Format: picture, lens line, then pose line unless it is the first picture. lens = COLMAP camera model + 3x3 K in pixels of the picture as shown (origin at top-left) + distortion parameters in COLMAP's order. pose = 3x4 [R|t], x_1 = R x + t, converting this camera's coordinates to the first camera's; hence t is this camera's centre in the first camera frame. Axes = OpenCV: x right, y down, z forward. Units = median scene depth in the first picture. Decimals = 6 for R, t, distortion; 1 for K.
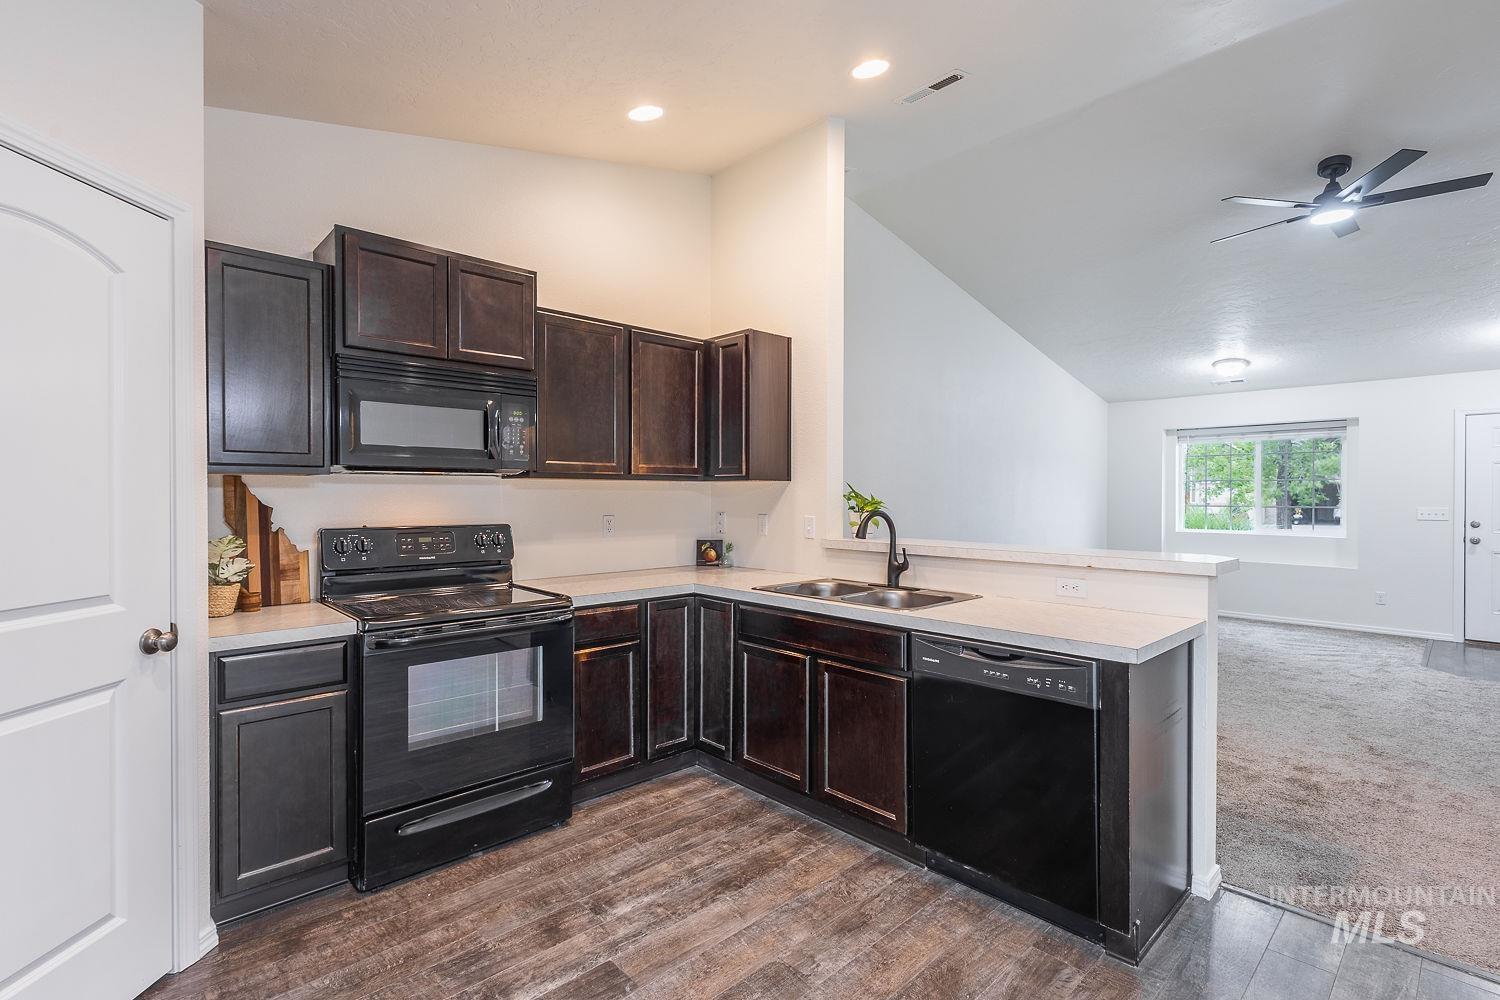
lens RADIAL K [[694.6, 0, 755.4], [0, 694.6, 496.0], [0, 0, 1]] dist [0.008684, -0.003812]
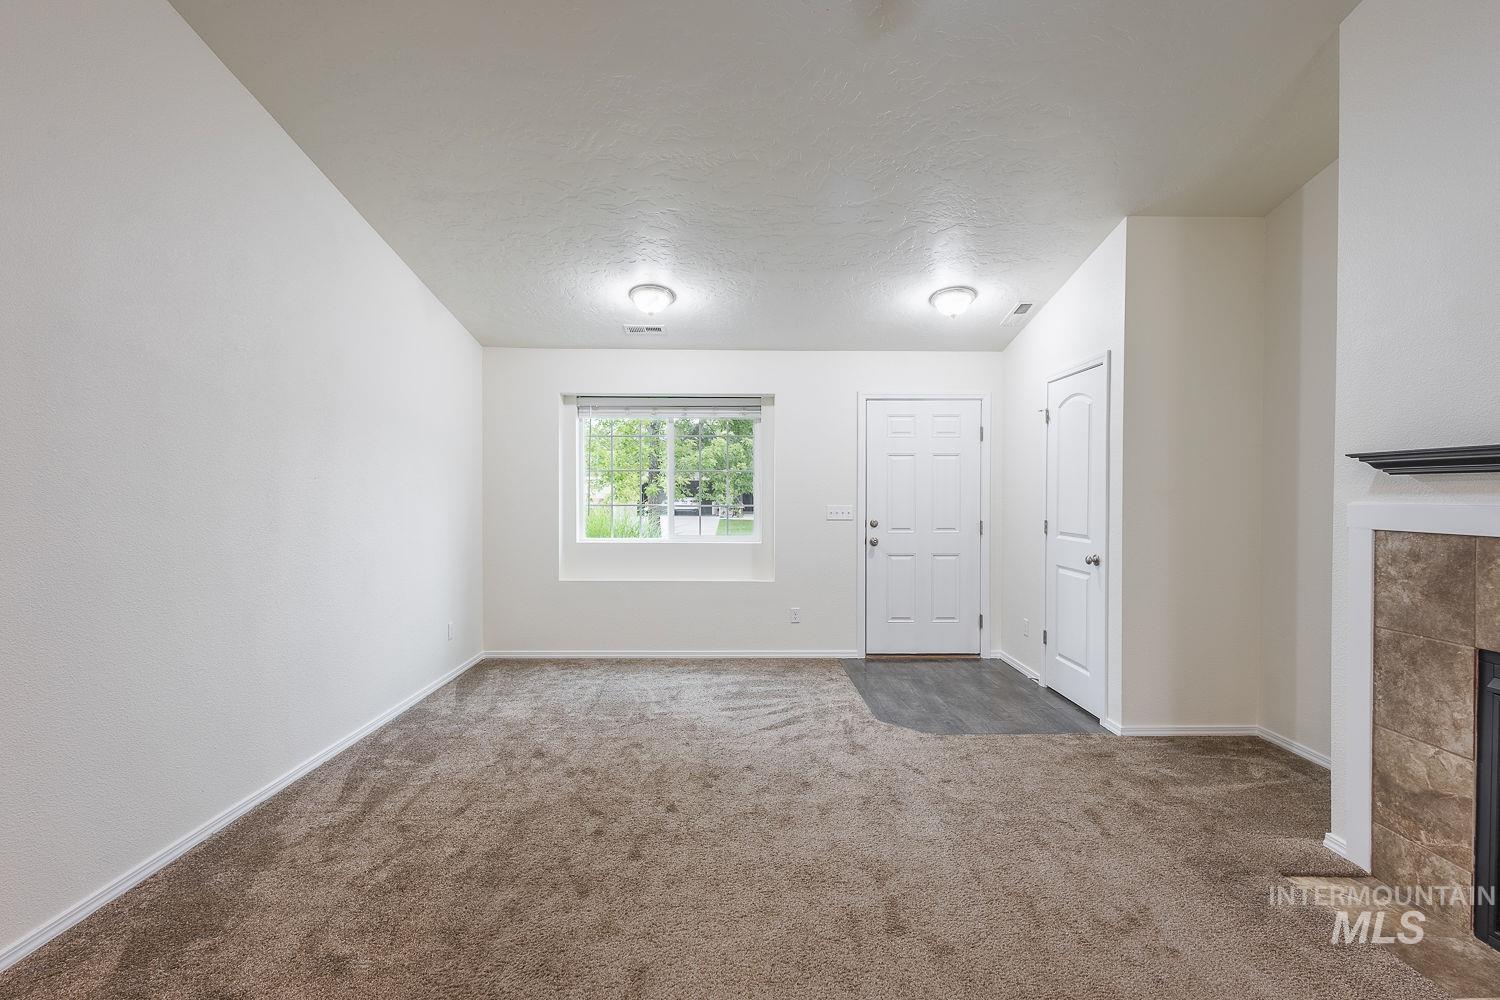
lens RADIAL K [[694.6, 0, 753.9], [0, 694.6, 496.5], [0, 0, 1]] dist [0.008684, -0.003812]
pose [[0.677319, -0.005012, 0.735672, 0.602613], [0.000045, 0.999977, 0.006770, 0.000841], [-0.735690, -0.004552, 0.677304, 1.121635]]
